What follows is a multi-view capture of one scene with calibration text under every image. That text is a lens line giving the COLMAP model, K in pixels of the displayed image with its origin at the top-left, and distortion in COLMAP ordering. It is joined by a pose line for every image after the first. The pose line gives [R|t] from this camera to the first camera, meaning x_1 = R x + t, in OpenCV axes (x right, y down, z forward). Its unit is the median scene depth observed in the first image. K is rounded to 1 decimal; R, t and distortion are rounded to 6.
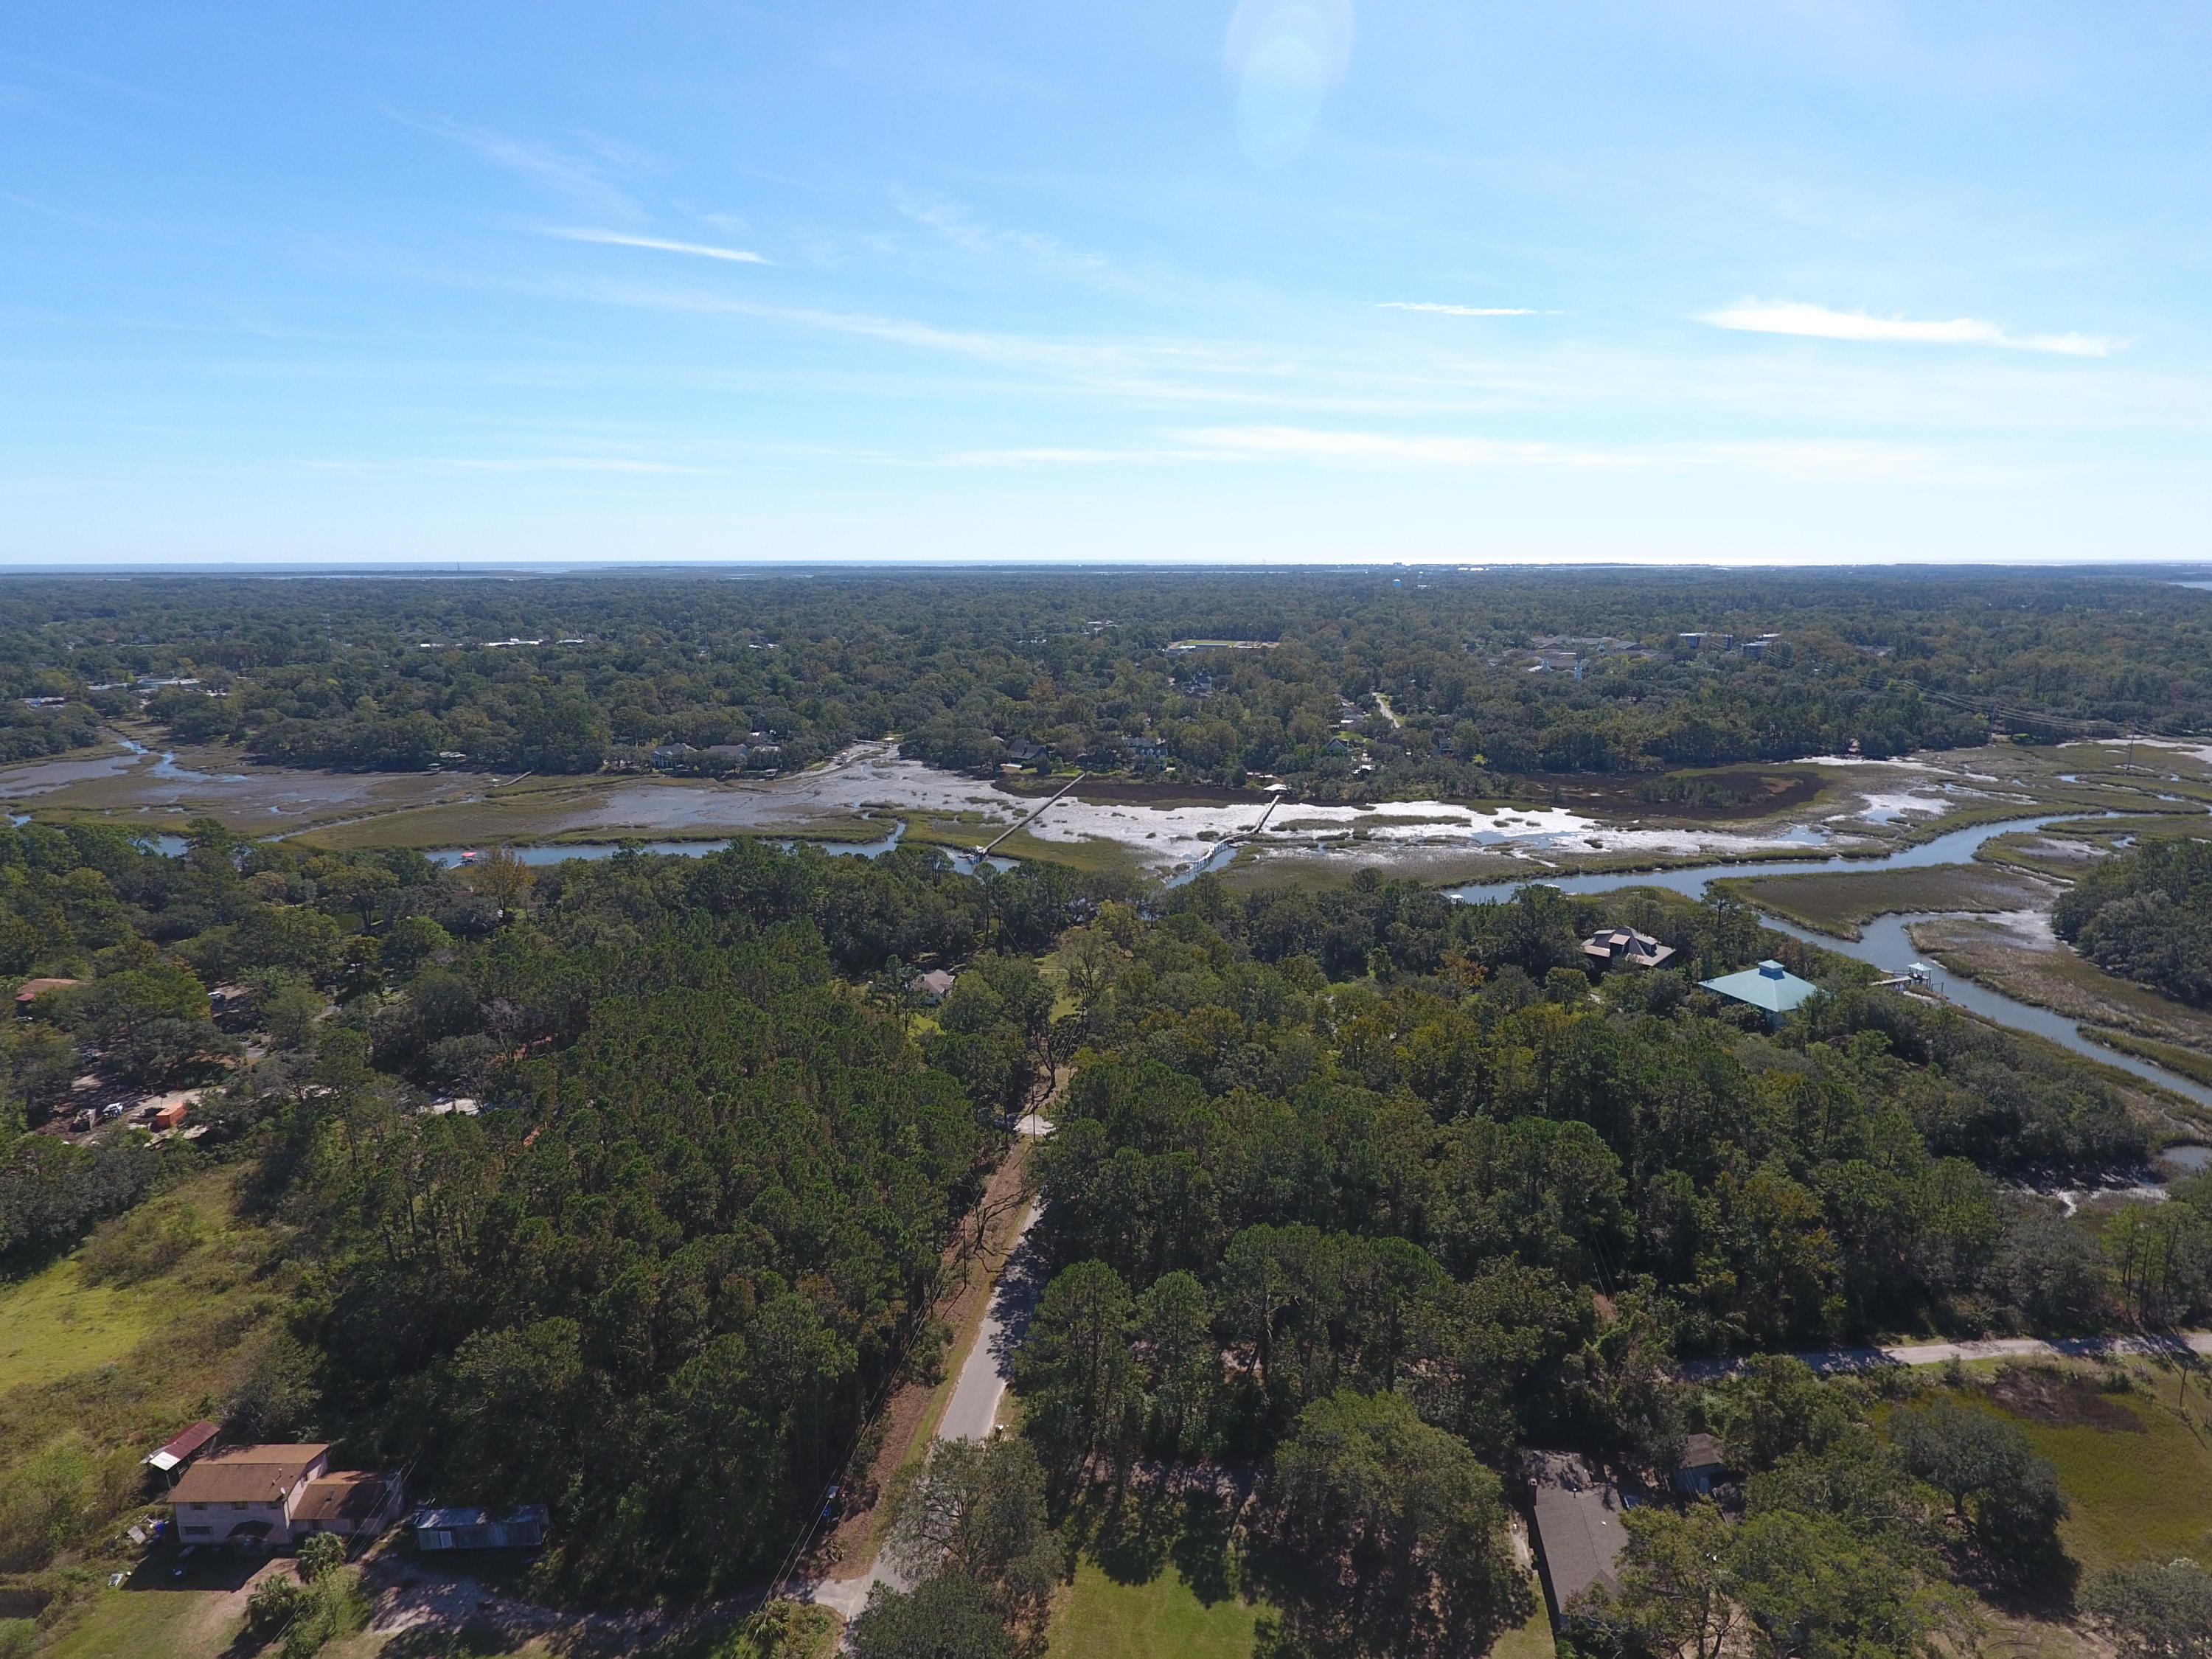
lens RADIAL K [[1295.0, 0, 1091.6], [0, 1295.0, 804.9], [0, 0, 1]] dist [-0.002444, -0.001792]
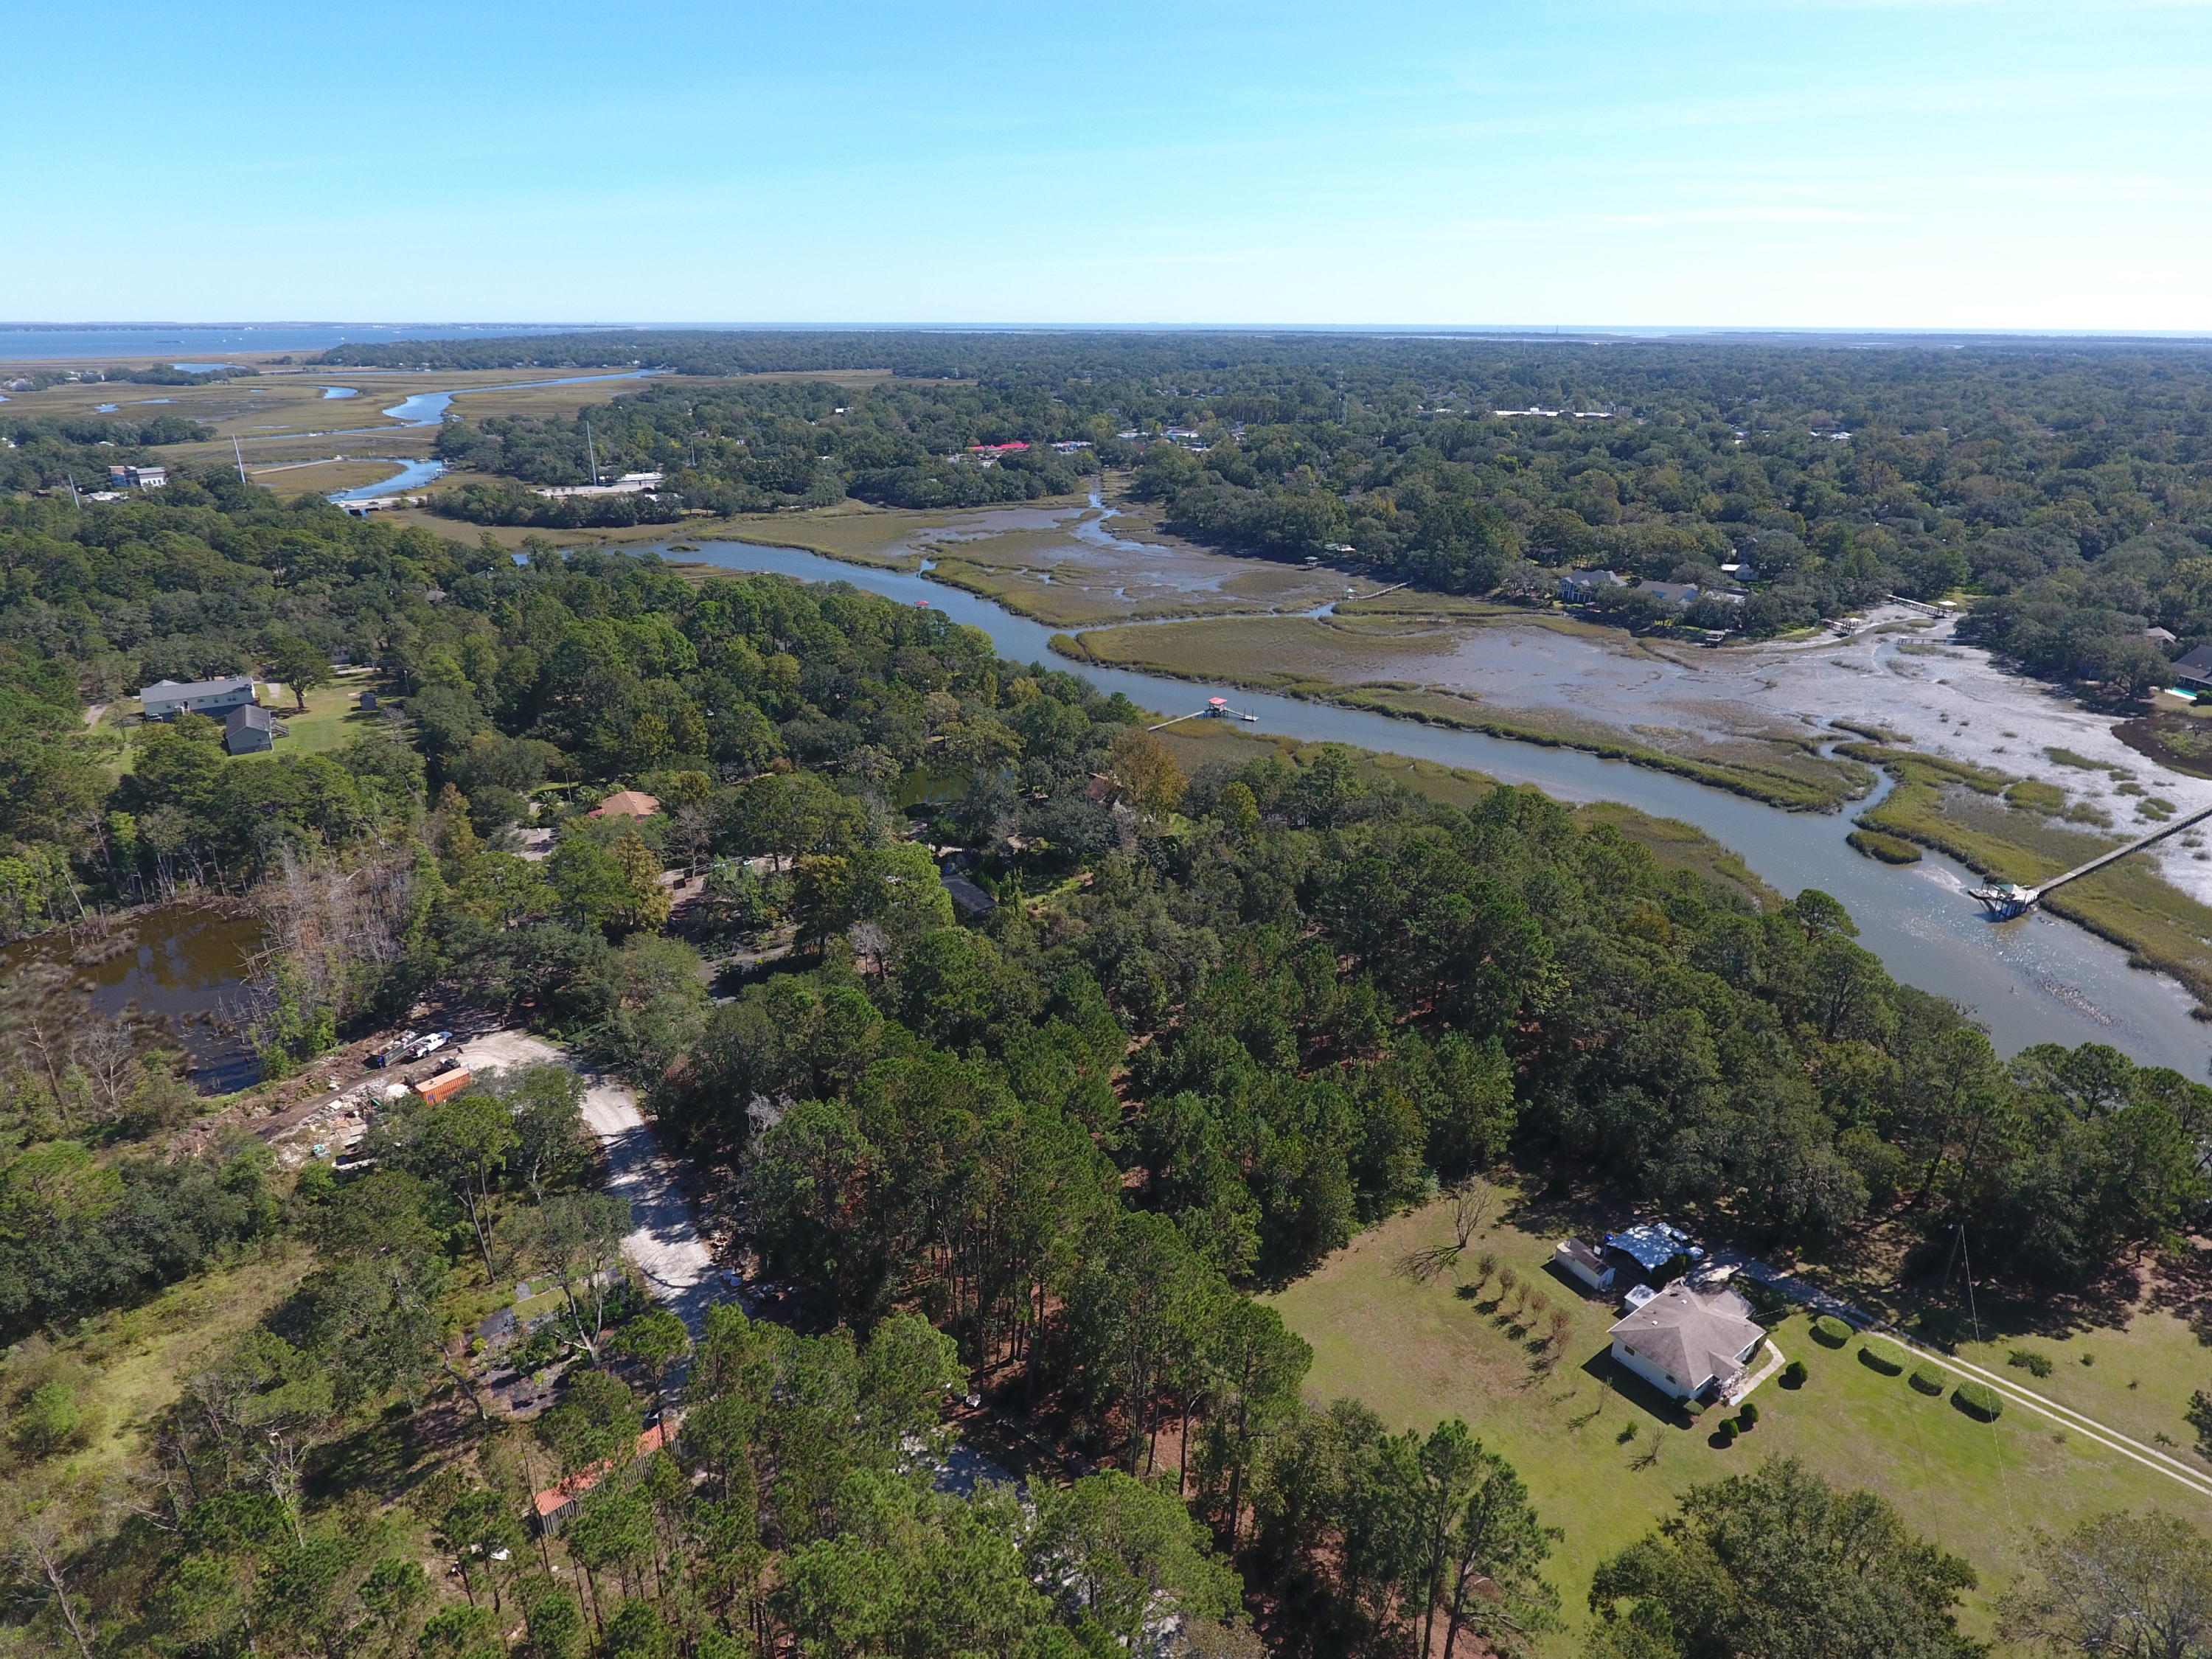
lens RADIAL K [[1296.2, 0, 1091.1], [0, 1296.2, 806.1], [0, 0, 1]] dist [-0.005395, 0.000833]
pose [[0.710118, 0.253085, -0.657024, -0.017328], [-0.138850, 0.965175, 0.221715, -0.047313], [0.690256, -0.066216, 0.720529, 0.317154]]
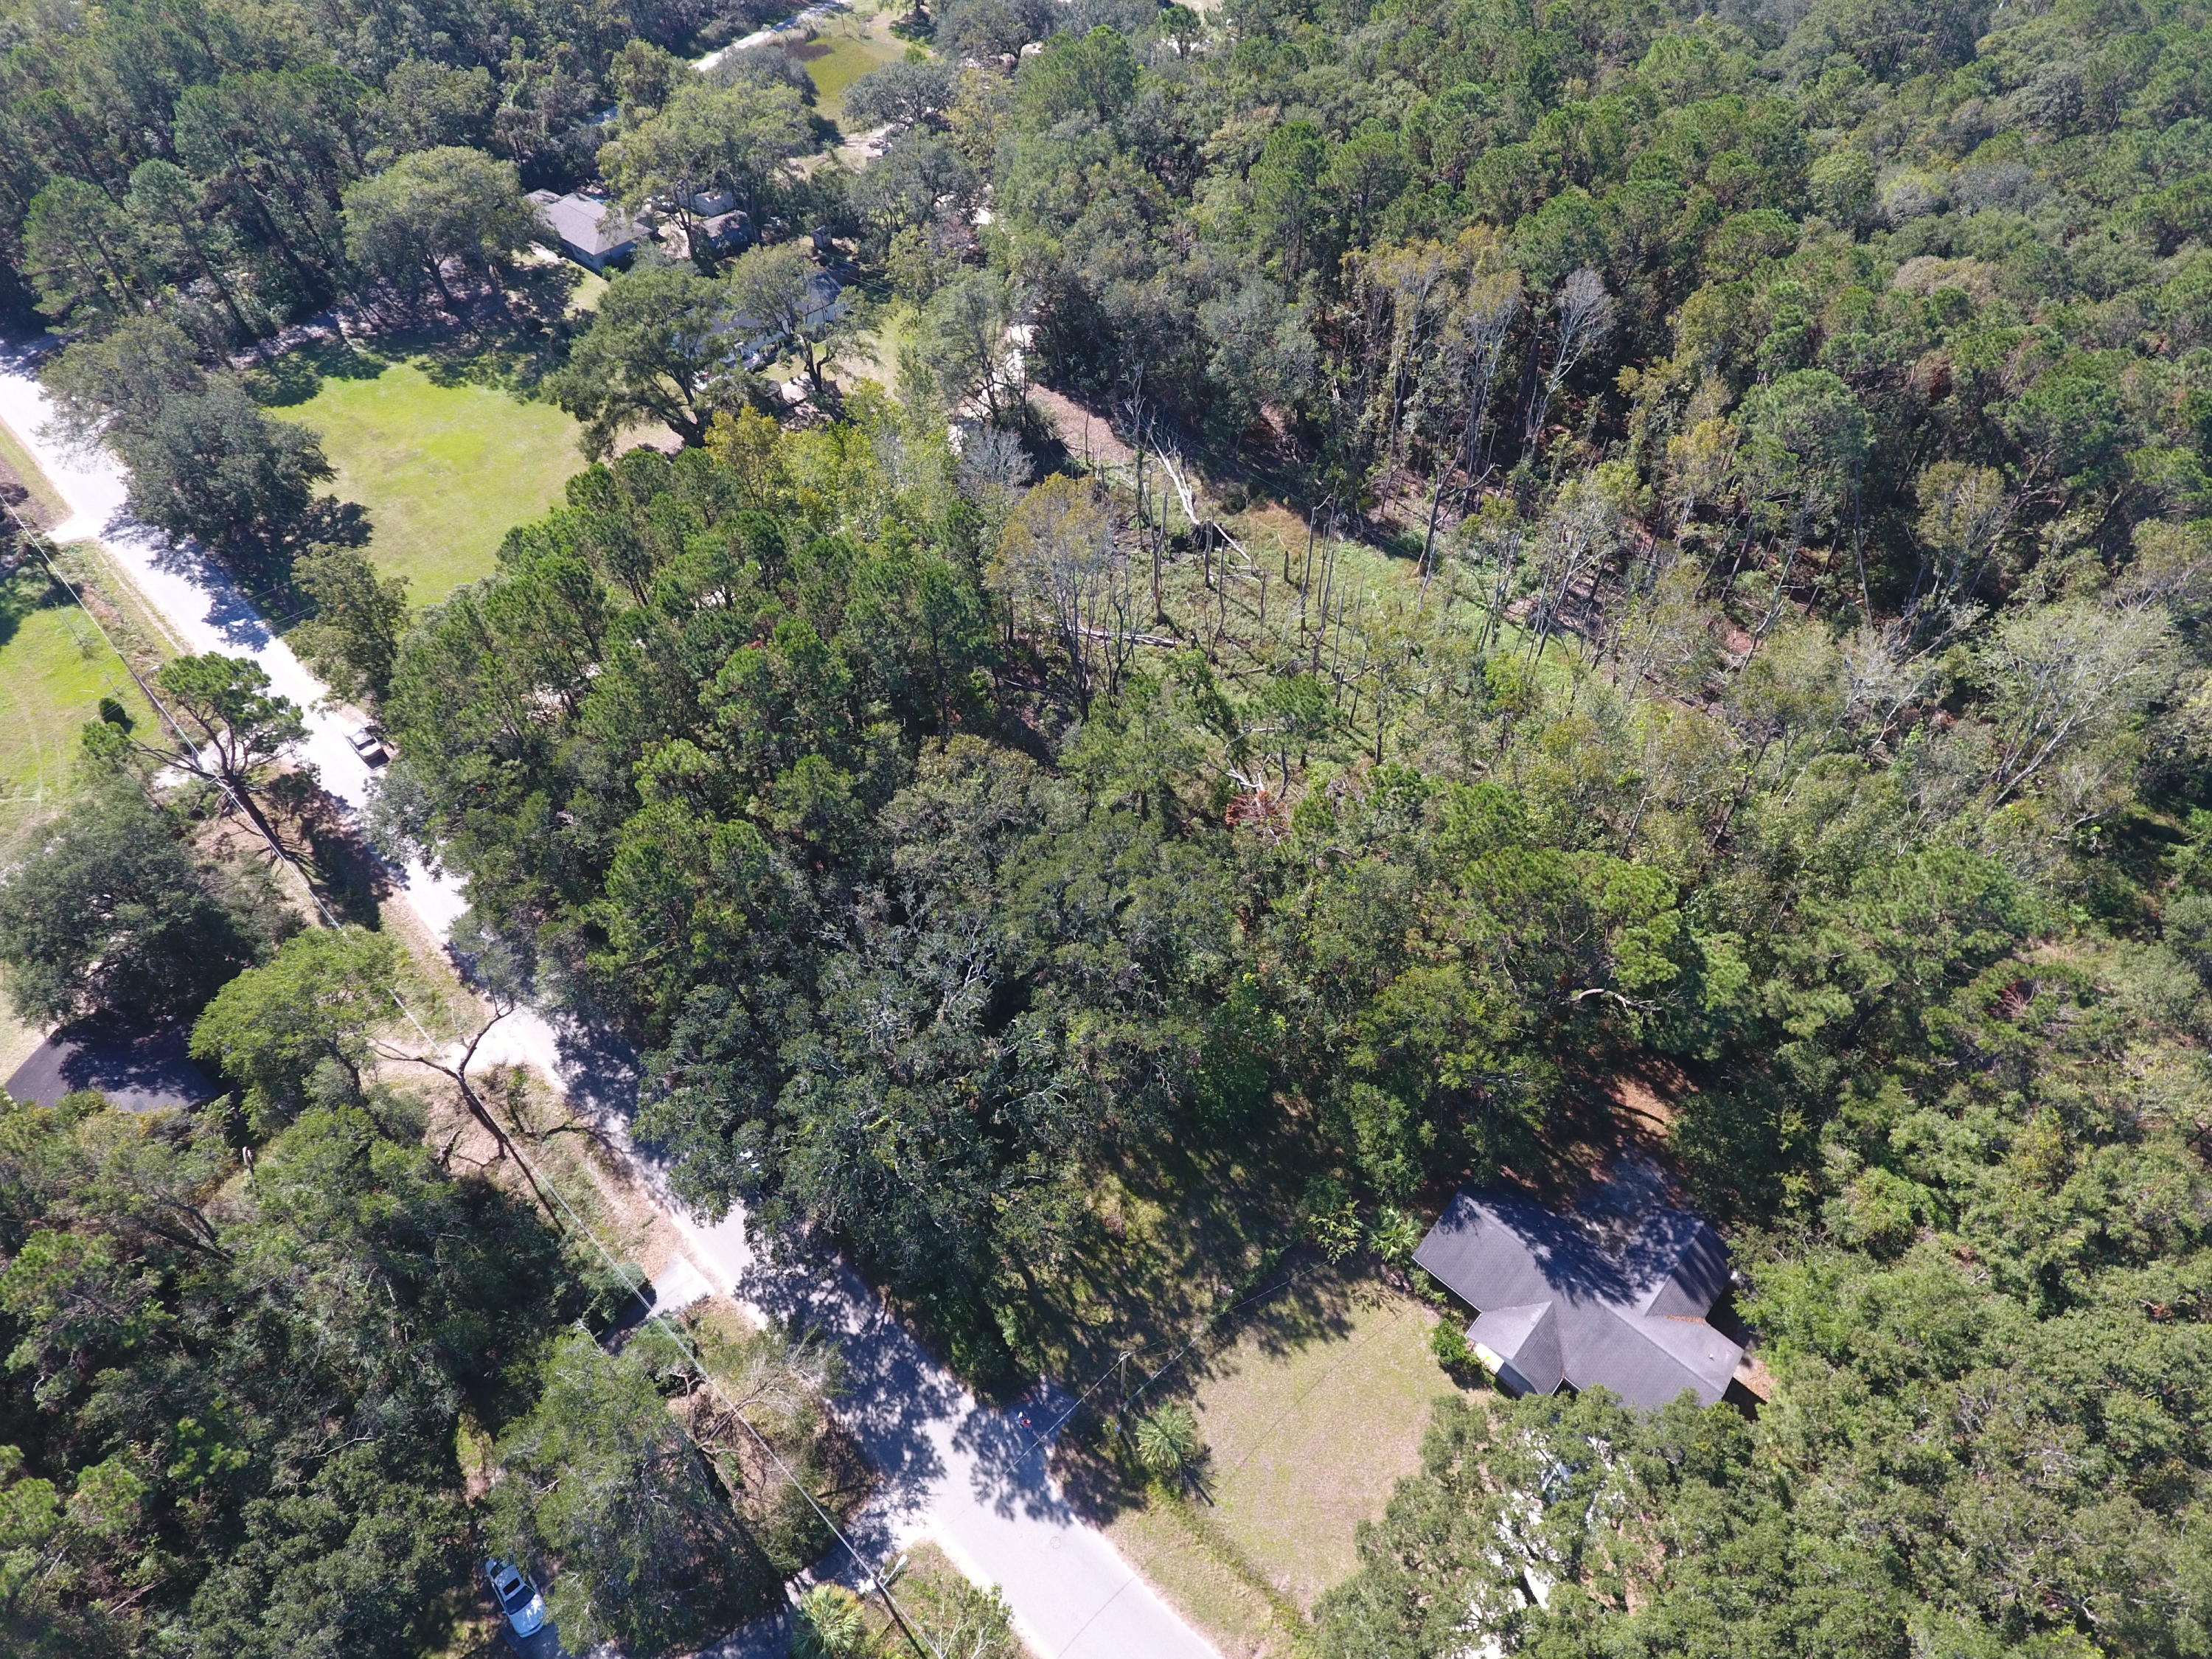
lens RADIAL K [[1292.7, 0, 1091.2], [0, 1292.7, 806.3], [0, 0, 1]] dist [-0.003593, -0.000194]
pose [[0.561868, -0.628589, 0.537755, -0.099372], [0.179726, 0.727302, 0.662368, 0.050958], [-0.807467, -0.275514, 0.521621, -0.069554]]
